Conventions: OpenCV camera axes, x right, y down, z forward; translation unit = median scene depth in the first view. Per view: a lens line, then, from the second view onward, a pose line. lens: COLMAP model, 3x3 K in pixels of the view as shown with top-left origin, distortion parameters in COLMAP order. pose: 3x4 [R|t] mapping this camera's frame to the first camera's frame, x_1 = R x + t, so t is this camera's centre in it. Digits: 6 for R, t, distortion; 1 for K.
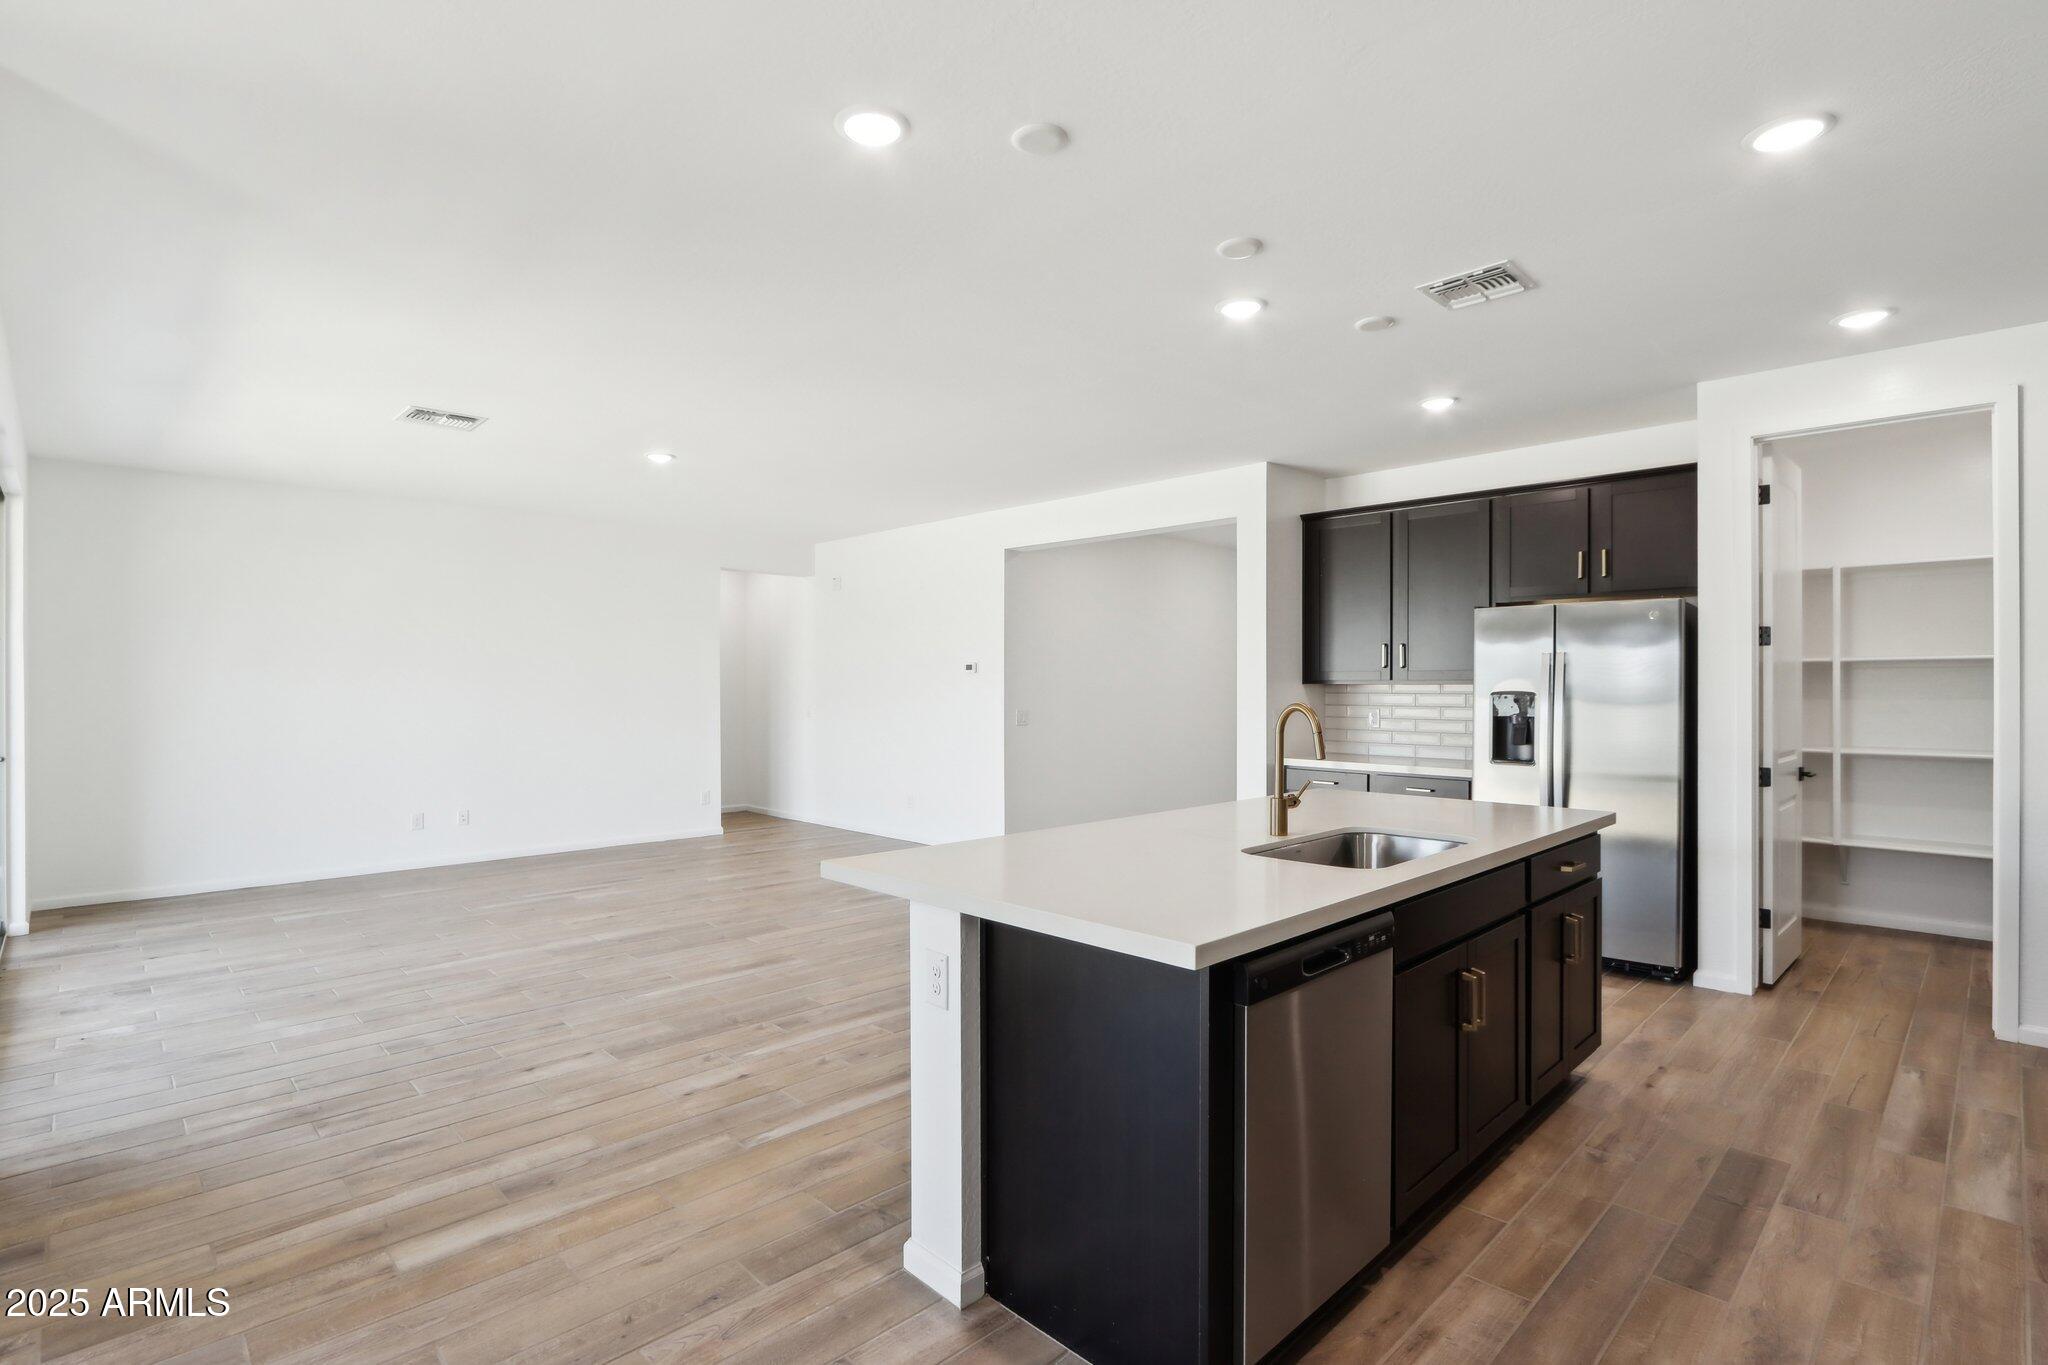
lens RADIAL K [[979.2, 0, 999.0], [0, 979.2, 681.3], [0, 0, 1]] dist [-0.012927, -0.000387]
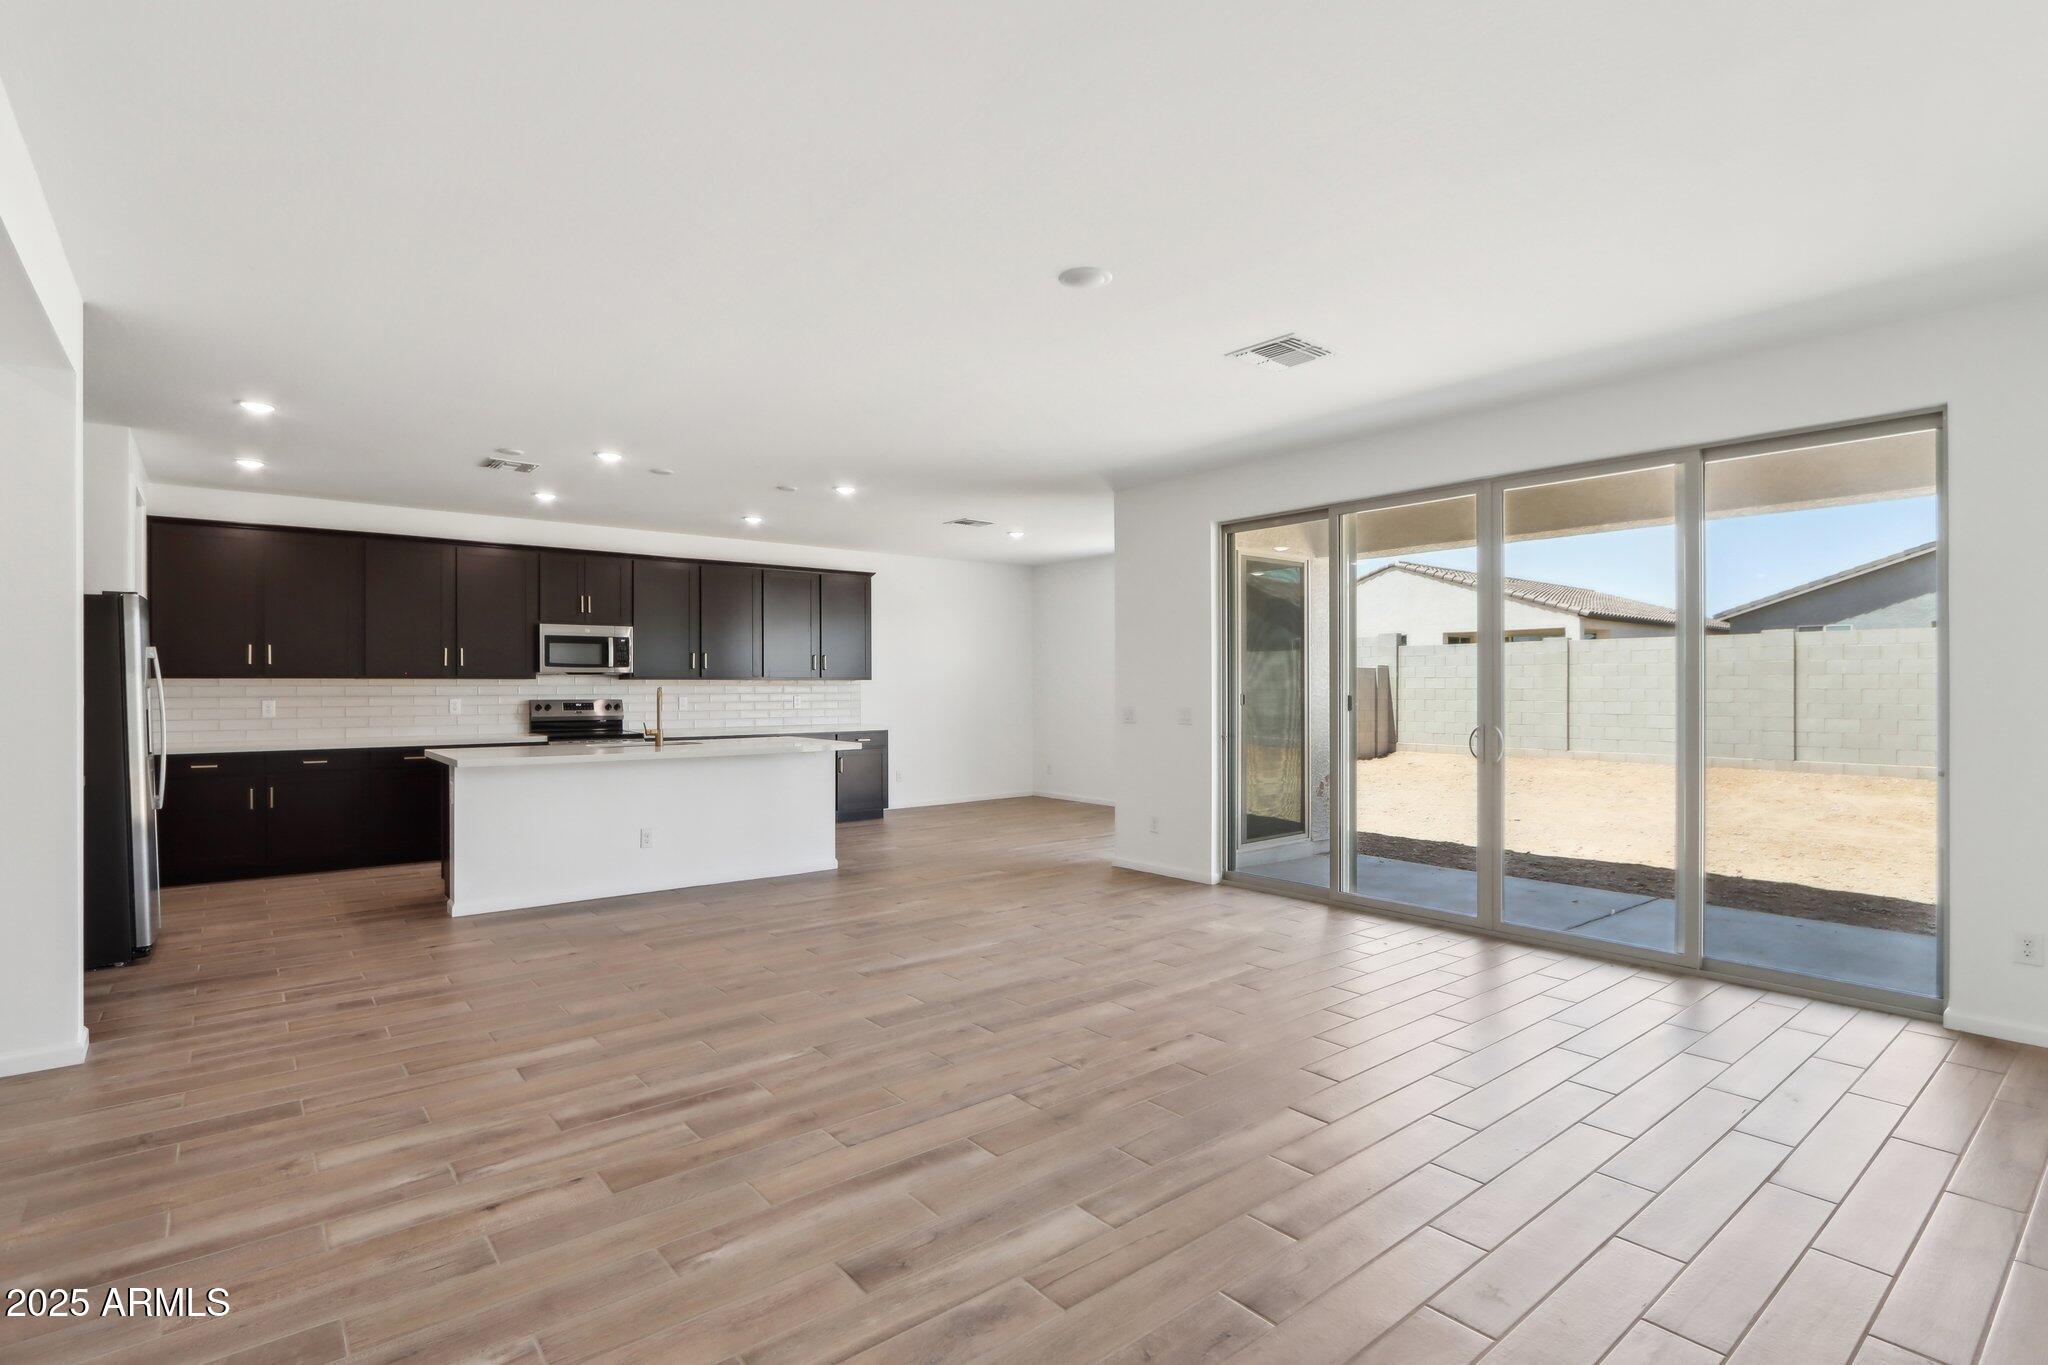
lens RADIAL K [[979.2, 0, 999.0], [0, 979.2, 681.3], [0, 0, 1]] dist [-0.012927, -0.000387]
pose [[-0.995752, 0.000767, 0.092073, -0.480120], [-0.000024, 0.999963, -0.008587, 0.018173], [-0.092076, -0.008553, -0.995715, 2.174755]]
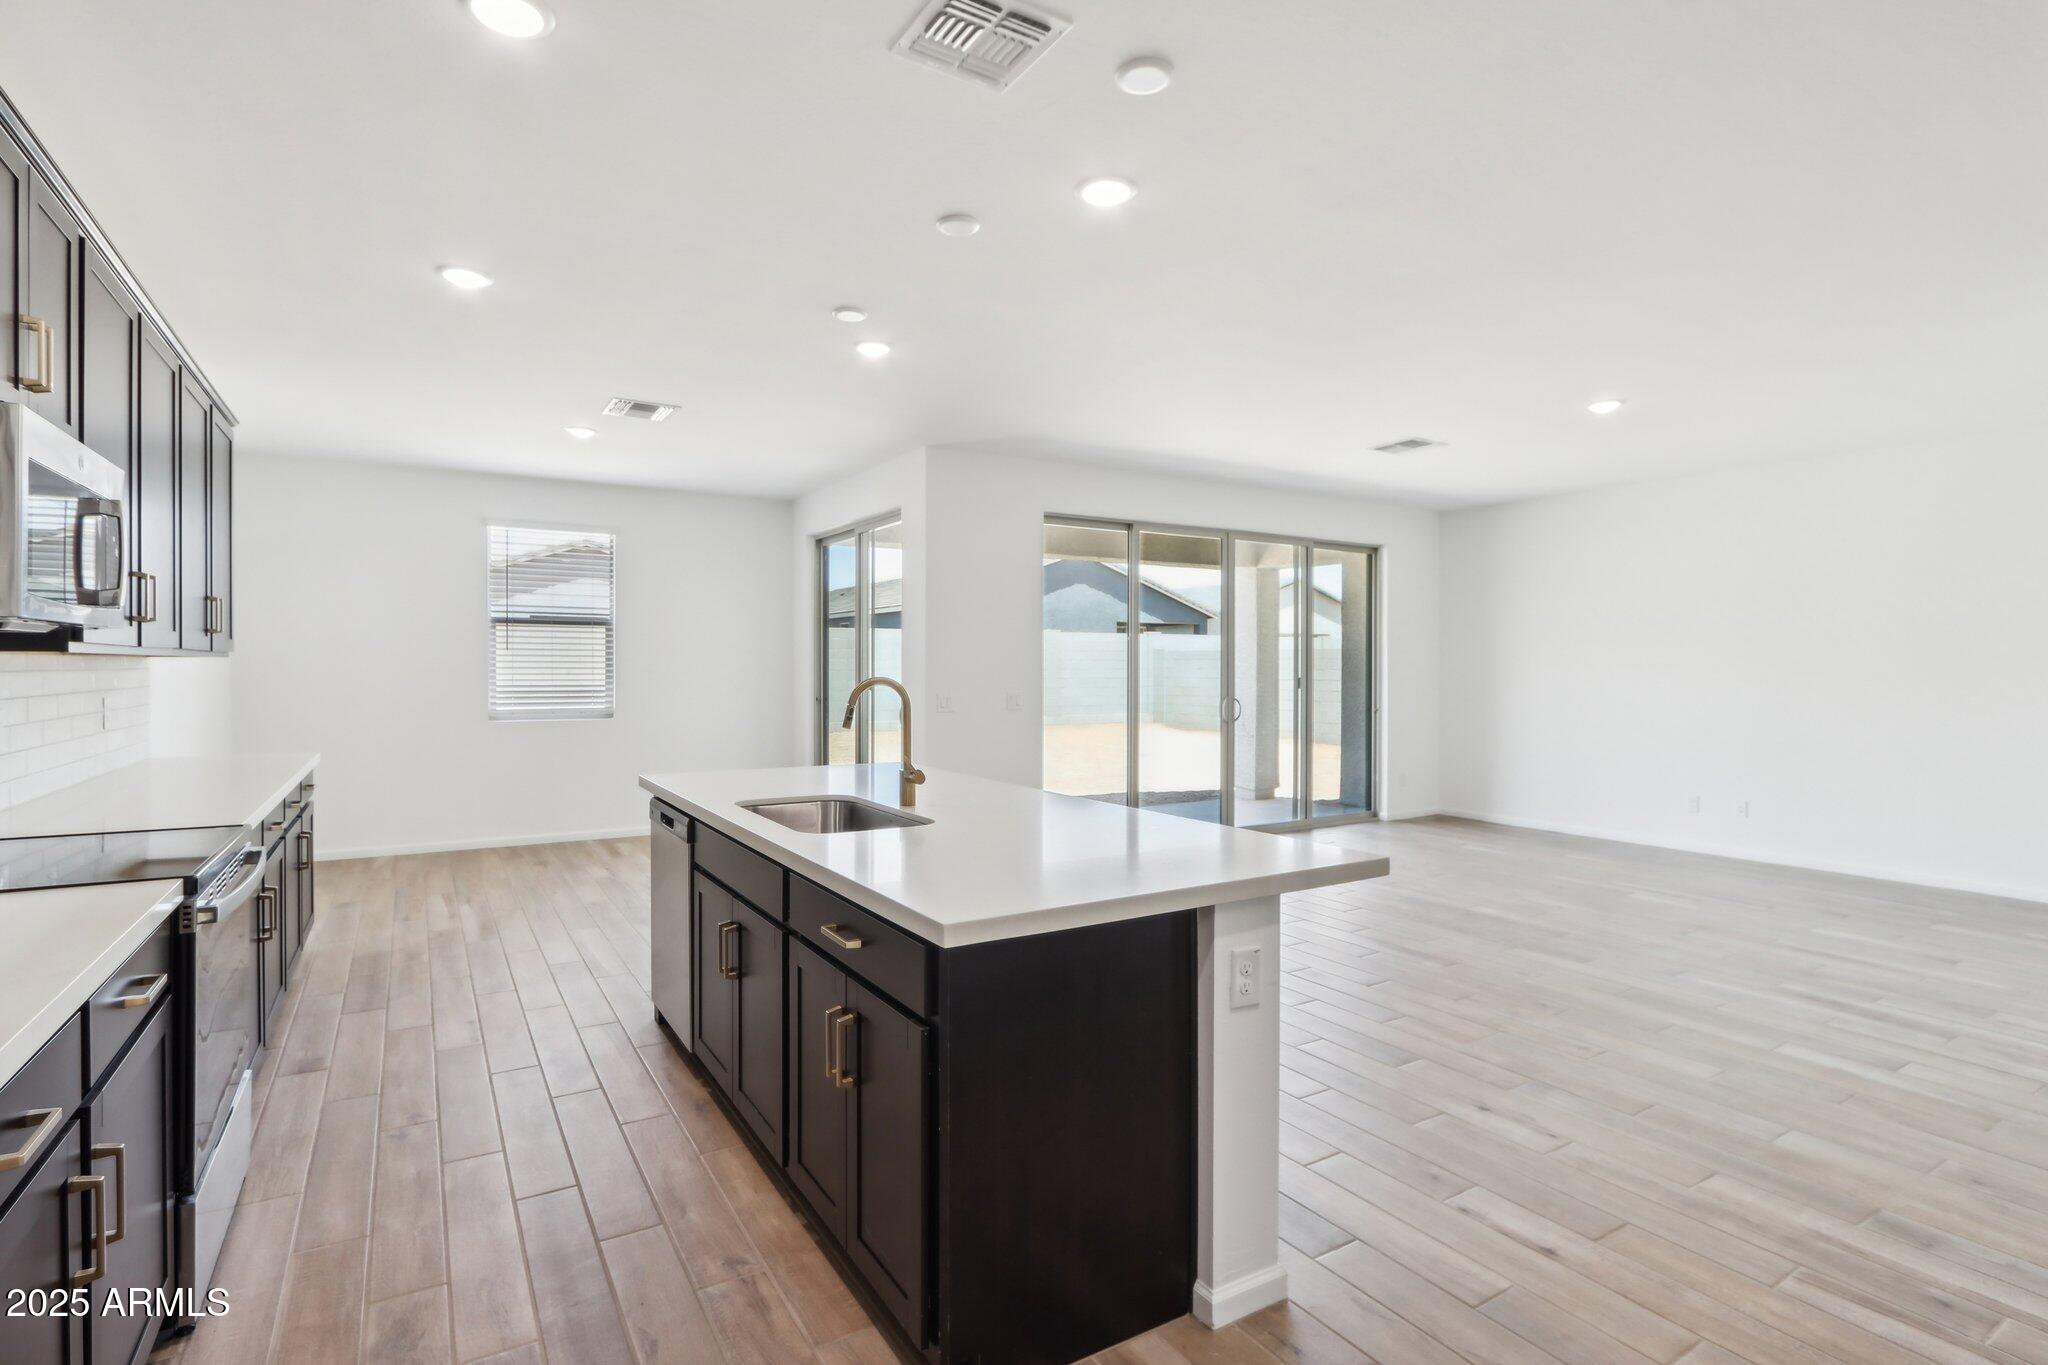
lens RADIAL K [[982.9, 0, 997.6], [0, 982.9, 673.3], [0, 0, 1]] dist [-0.012897, 0.000083]
pose [[-0.223304, 0.005033, -0.974736, 0.876722], [0.001117, 0.999987, 0.004907, 0.007729], [0.974748, 0.000007, -0.223307, 0.908609]]
